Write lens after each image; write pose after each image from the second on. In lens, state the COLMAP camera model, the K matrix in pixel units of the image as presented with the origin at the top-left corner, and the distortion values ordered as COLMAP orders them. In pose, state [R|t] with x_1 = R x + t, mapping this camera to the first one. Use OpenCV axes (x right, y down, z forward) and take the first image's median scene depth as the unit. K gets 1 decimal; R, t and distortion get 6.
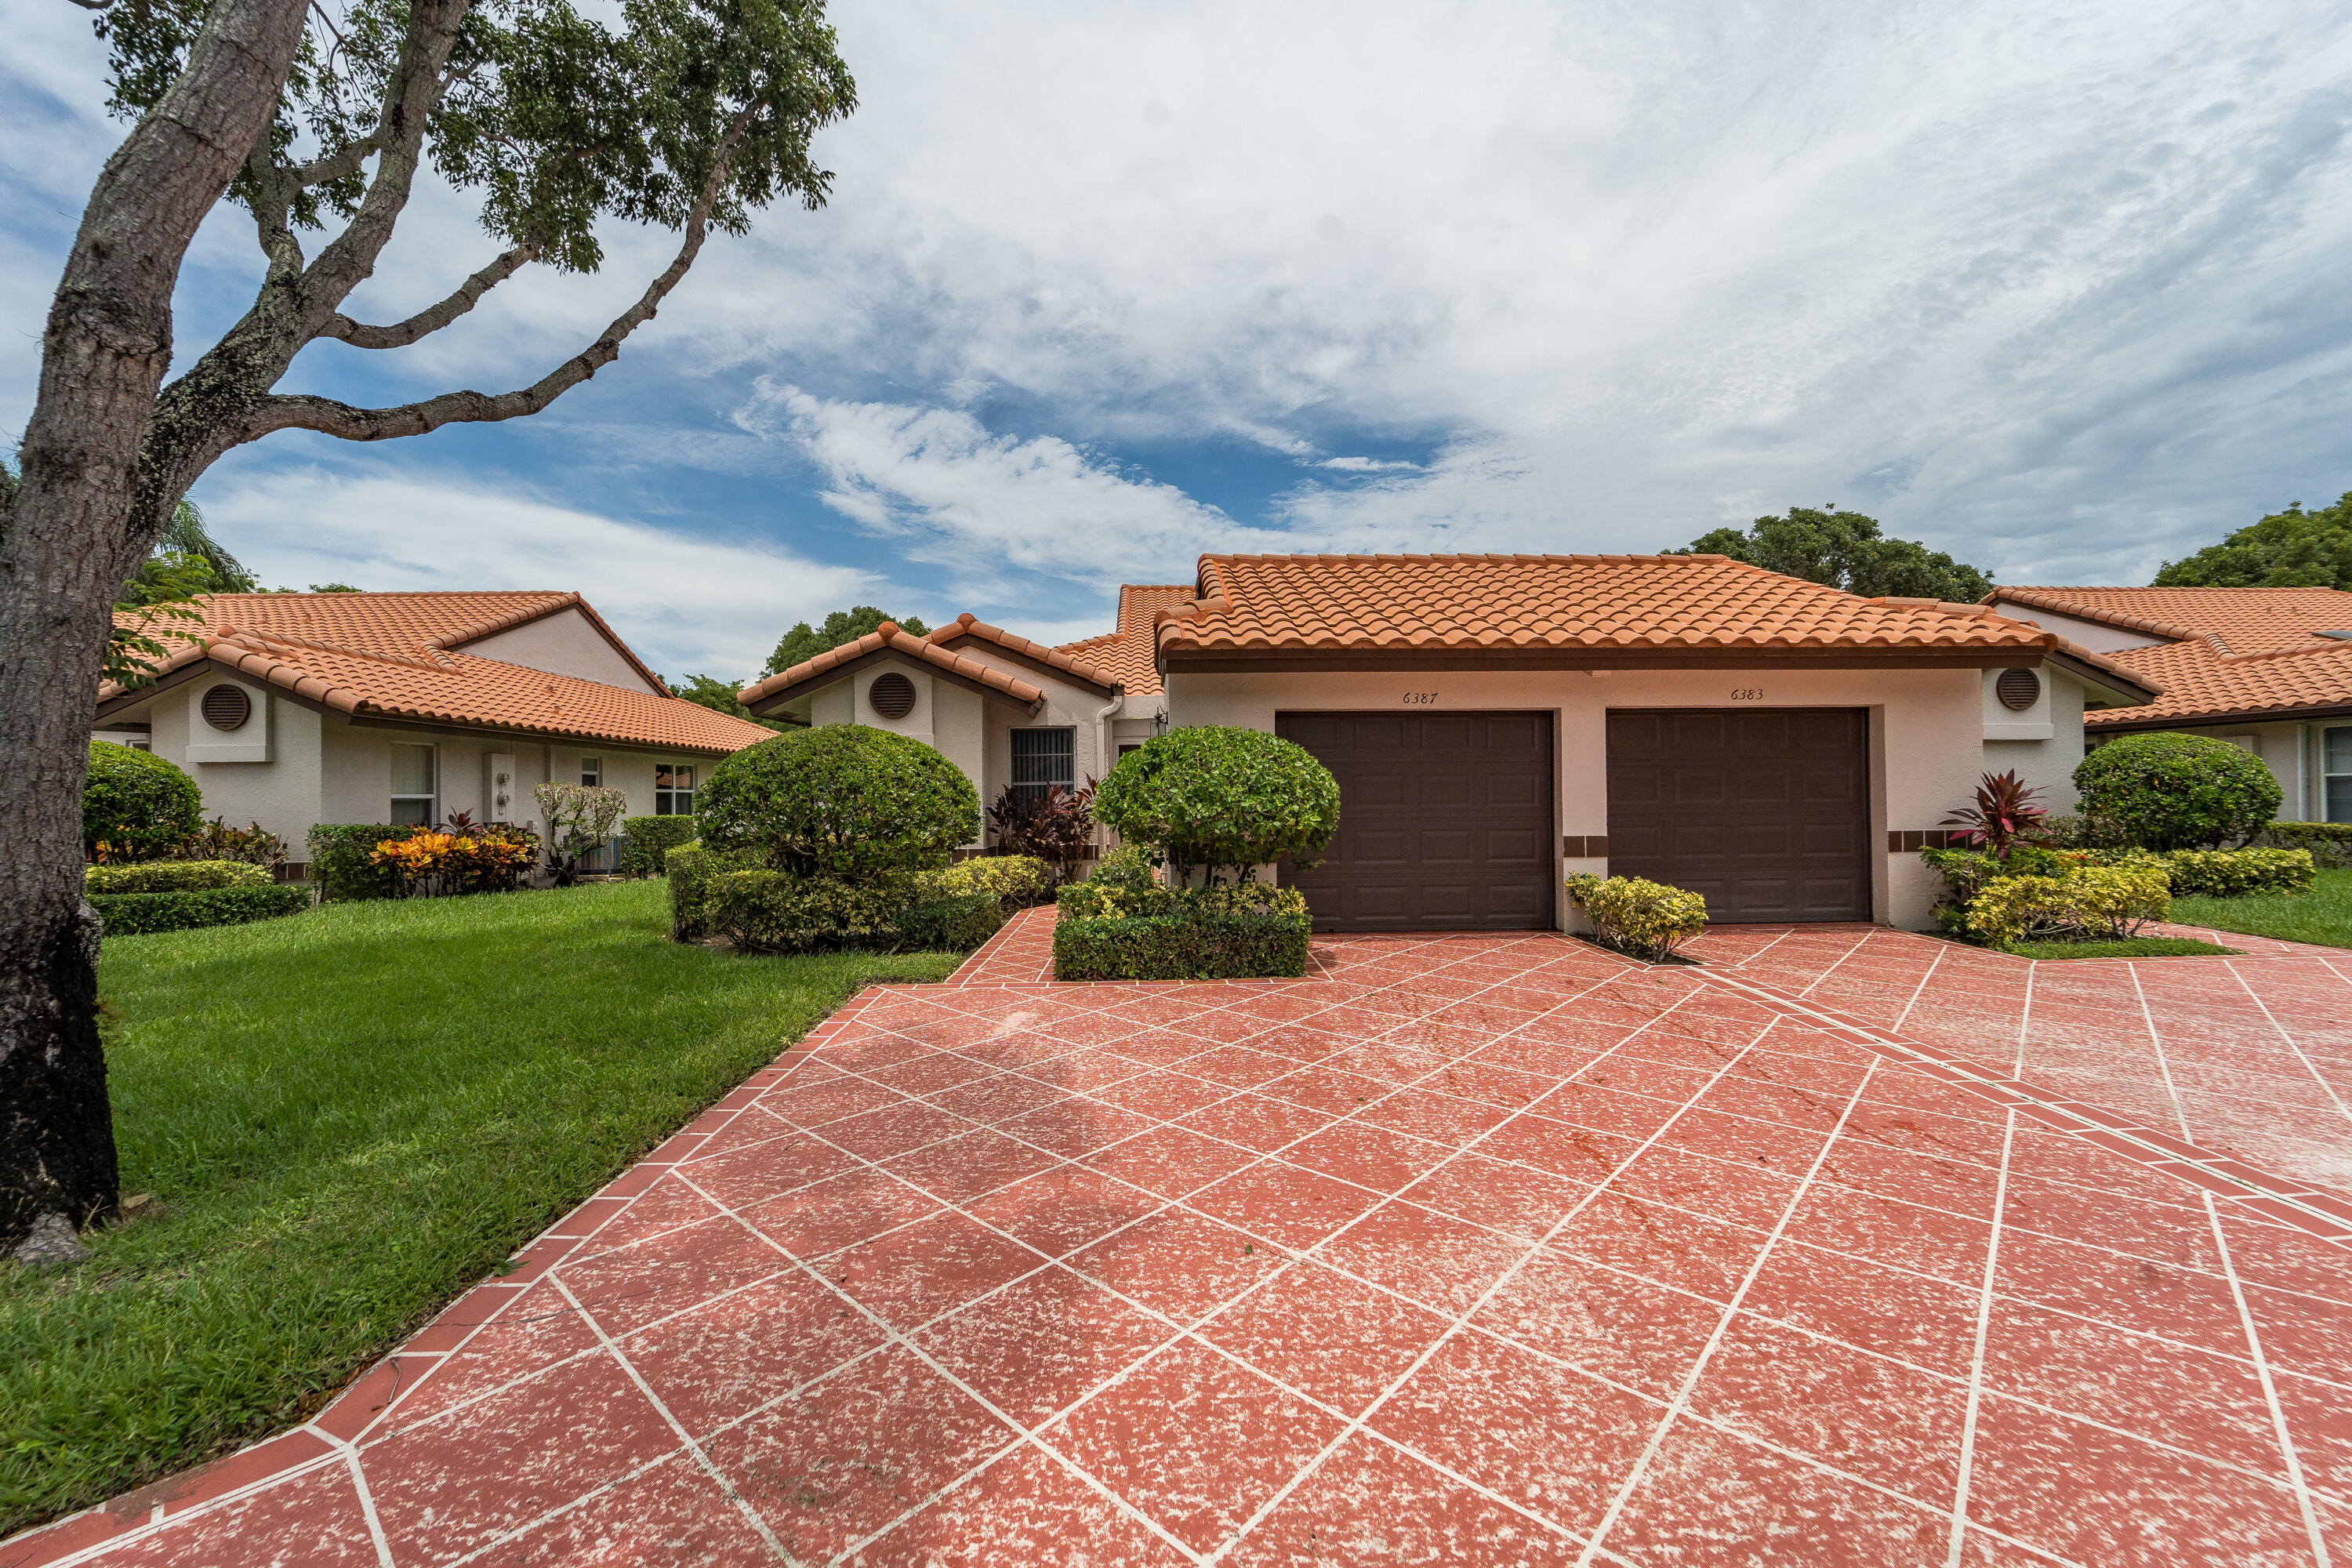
lens RADIAL K [[955.3, 0, 1176.0], [0, 955.3, 784.0], [0, 0, 1]] dist [-0.016750, -0.000057]
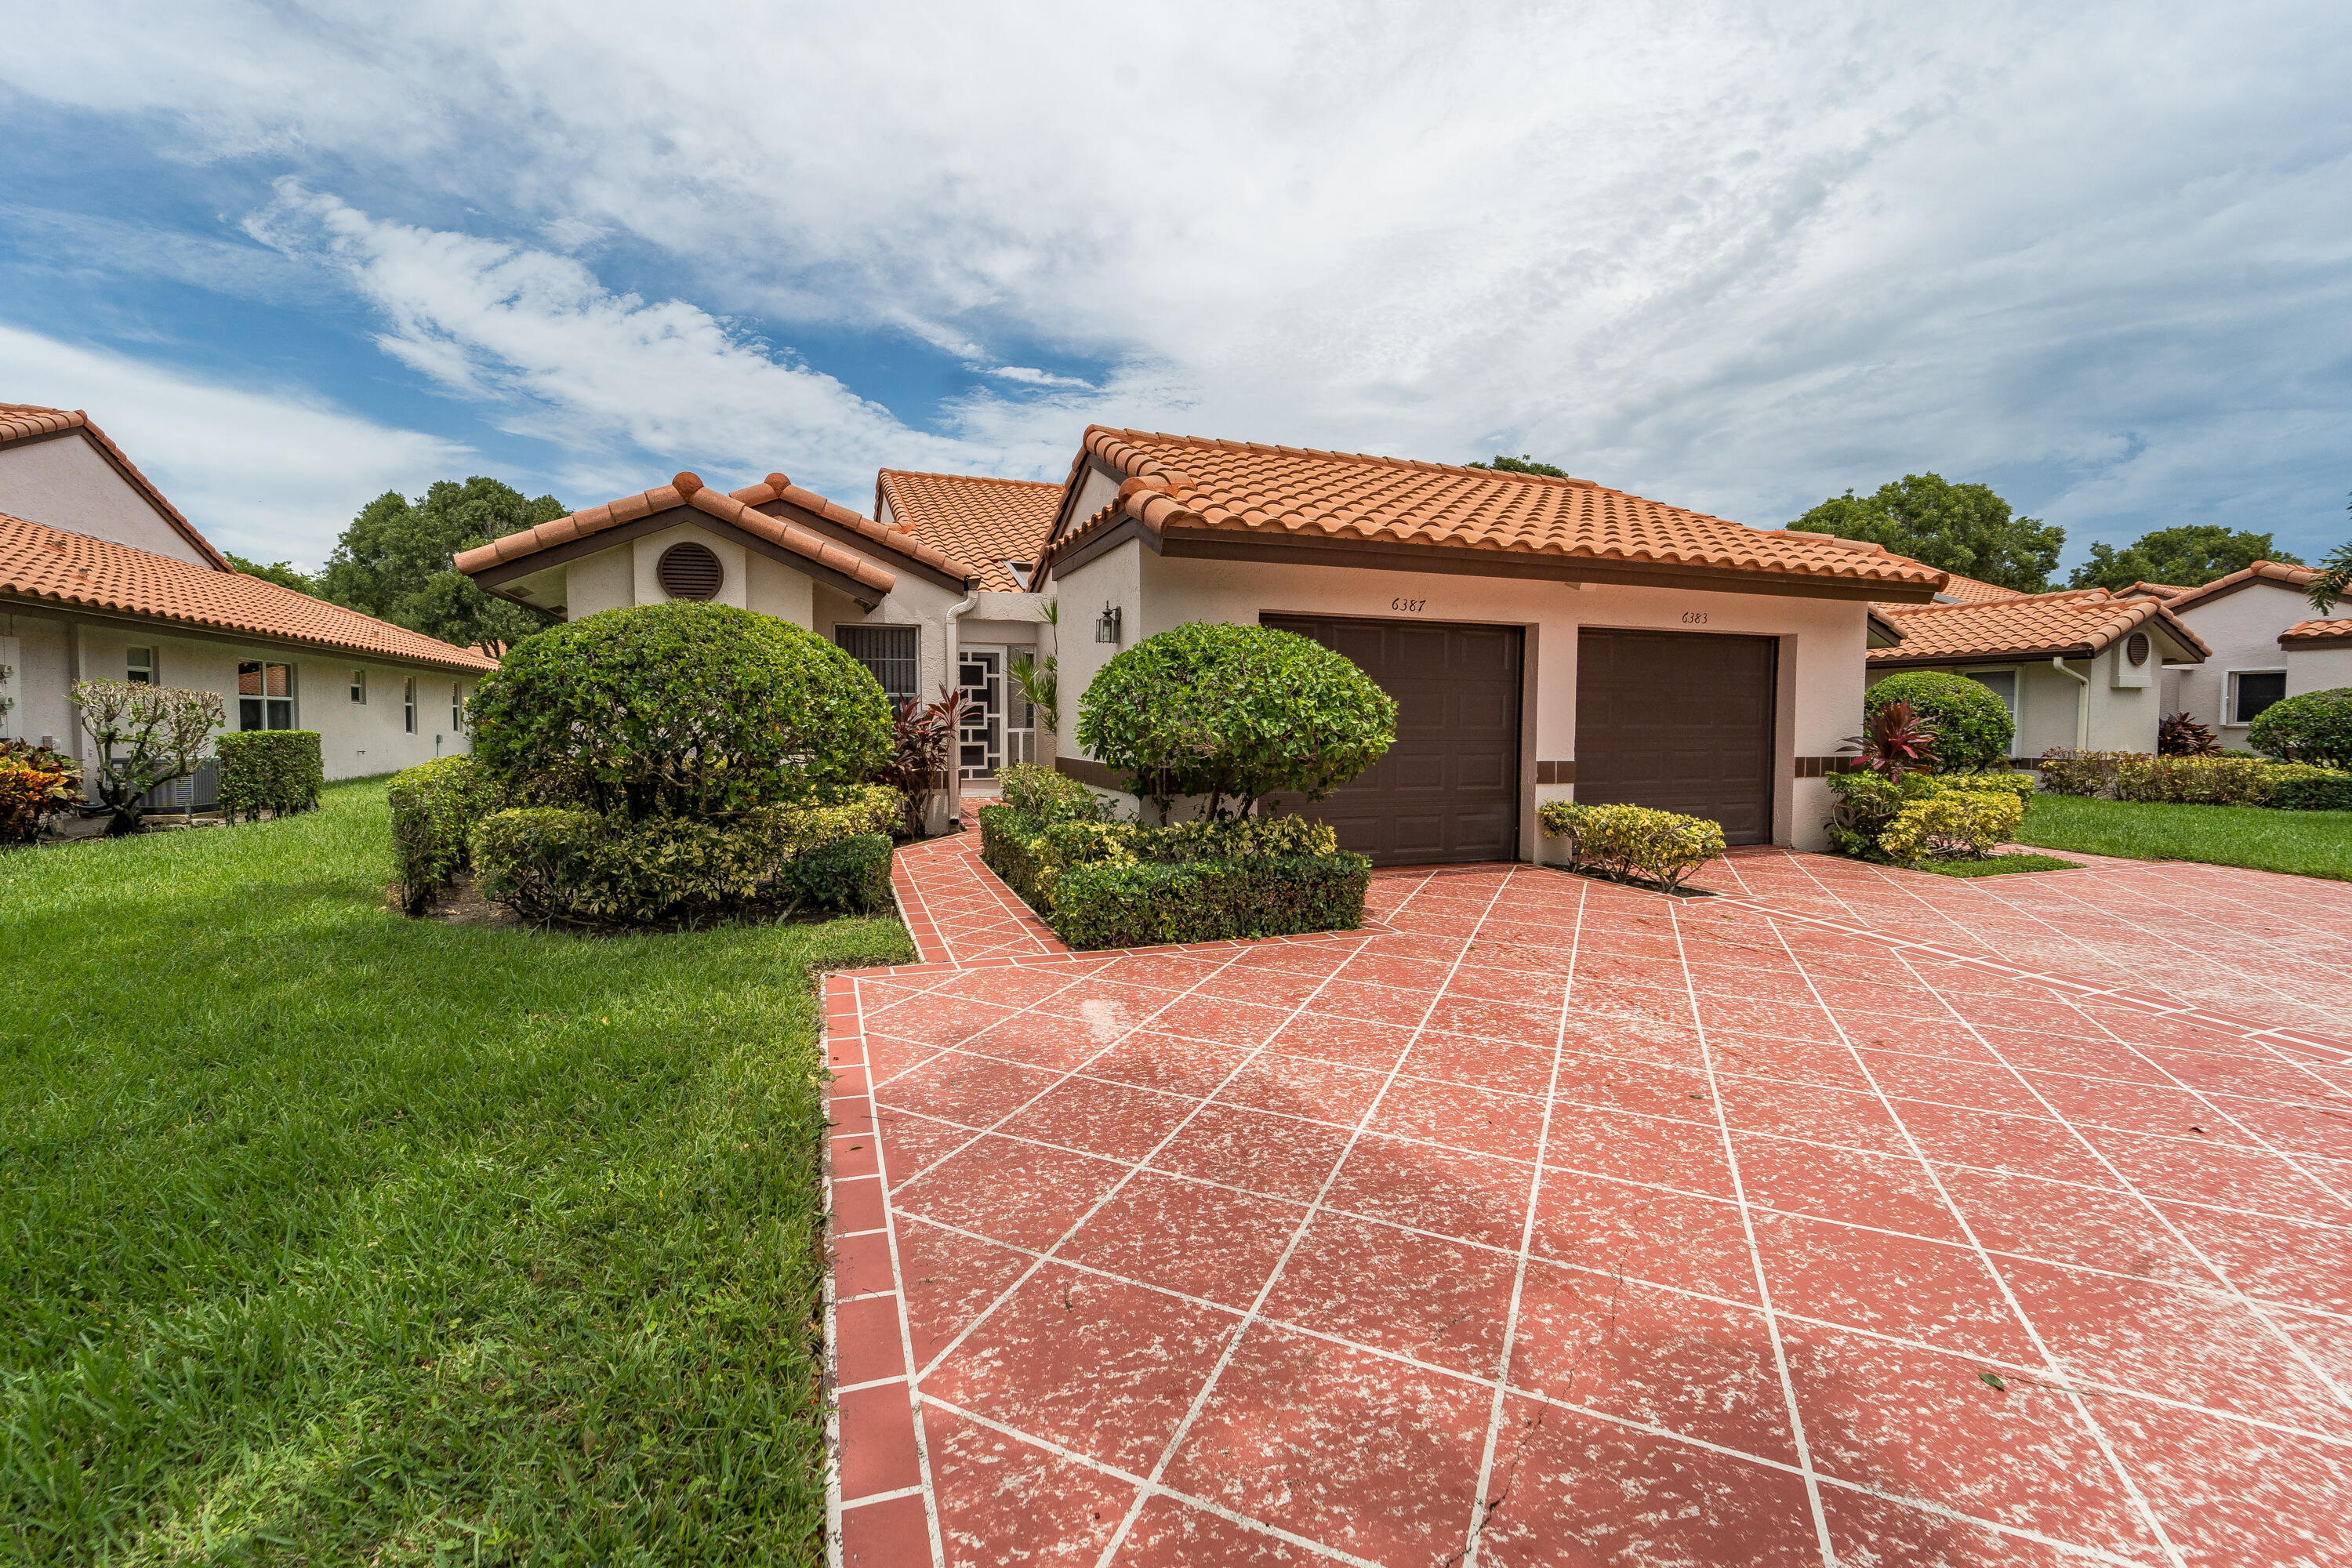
lens RADIAL K [[978.5, 0, 1148.9], [0, 978.5, 766.3], [0, 0, 1]] dist [-0.013700, -0.002860]
pose [[0.953413, -0.000420, 0.301667, -0.310404], [-0.017901, 0.998158, 0.057966, 0.013914], [-0.301135, -0.060666, 0.951650, 0.255157]]
